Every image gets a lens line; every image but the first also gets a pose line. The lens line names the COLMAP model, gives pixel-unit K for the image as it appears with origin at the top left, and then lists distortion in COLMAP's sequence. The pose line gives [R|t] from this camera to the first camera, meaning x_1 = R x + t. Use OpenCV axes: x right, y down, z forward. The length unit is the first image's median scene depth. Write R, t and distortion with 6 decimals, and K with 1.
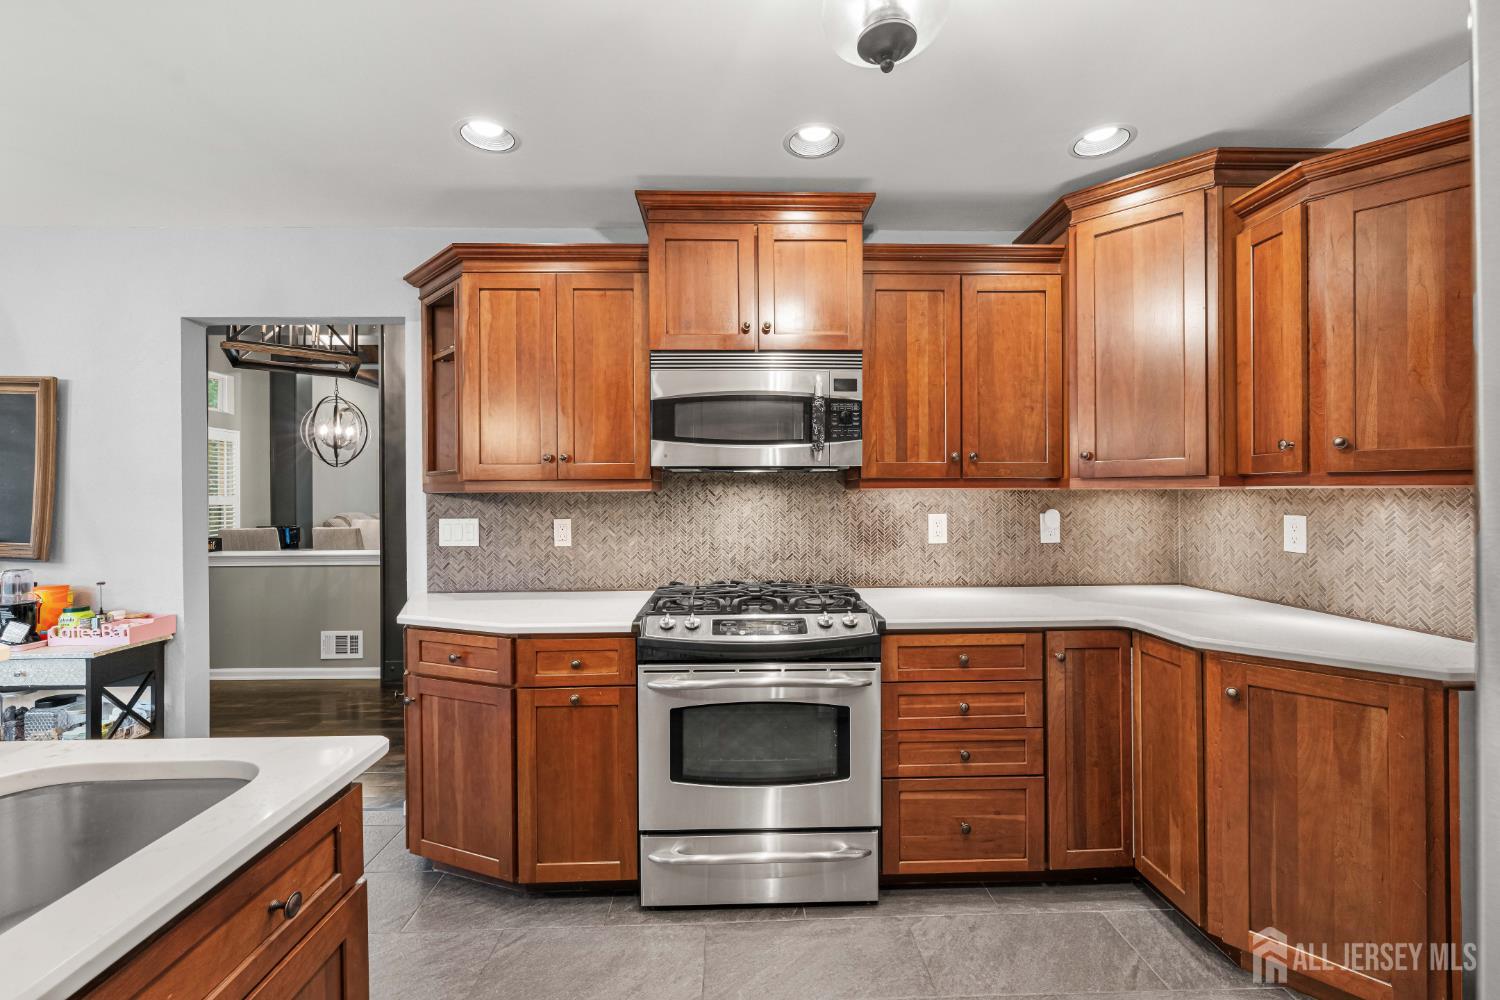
lens RADIAL K [[624.0, 0, 738.6], [0, 624.0, 493.5], [0, 0, 1]] dist [-0.003023, 0.000278]
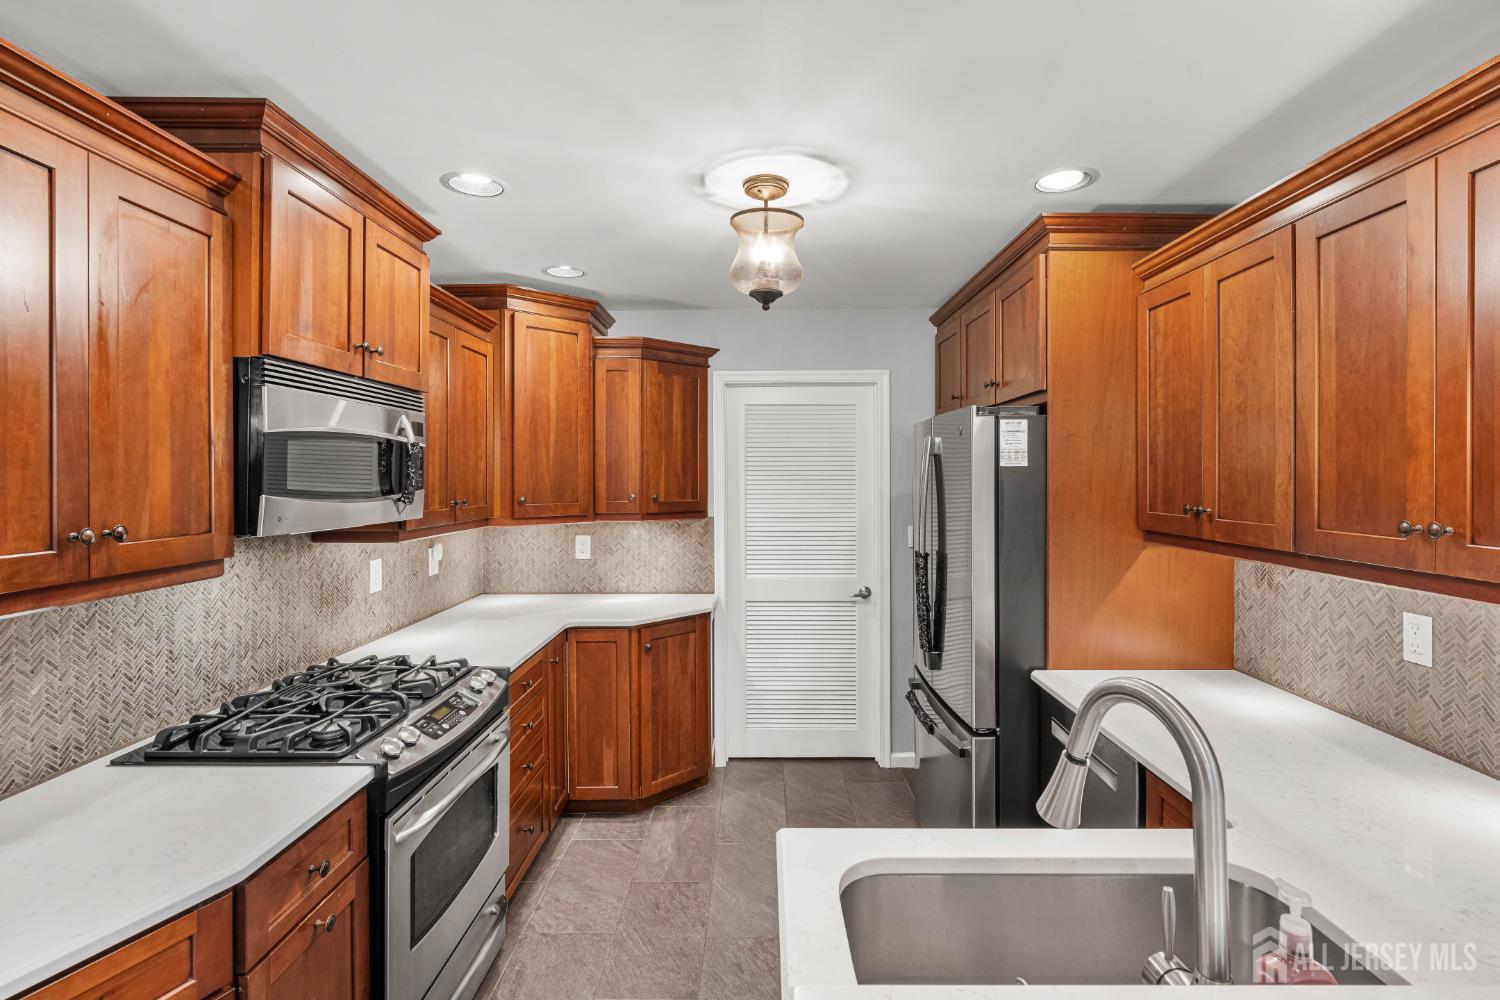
lens RADIAL K [[709.9, 0, 756.6], [0, 709.9, 475.3], [0, 0, 1]] dist [-0.000350, 0.000988]
pose [[0.030389, 0.004646, 0.999527, -0.898978], [0.001132, 0.999988, -0.004683, -0.109521], [-0.999538, 0.001274, 0.030383, 0.512963]]
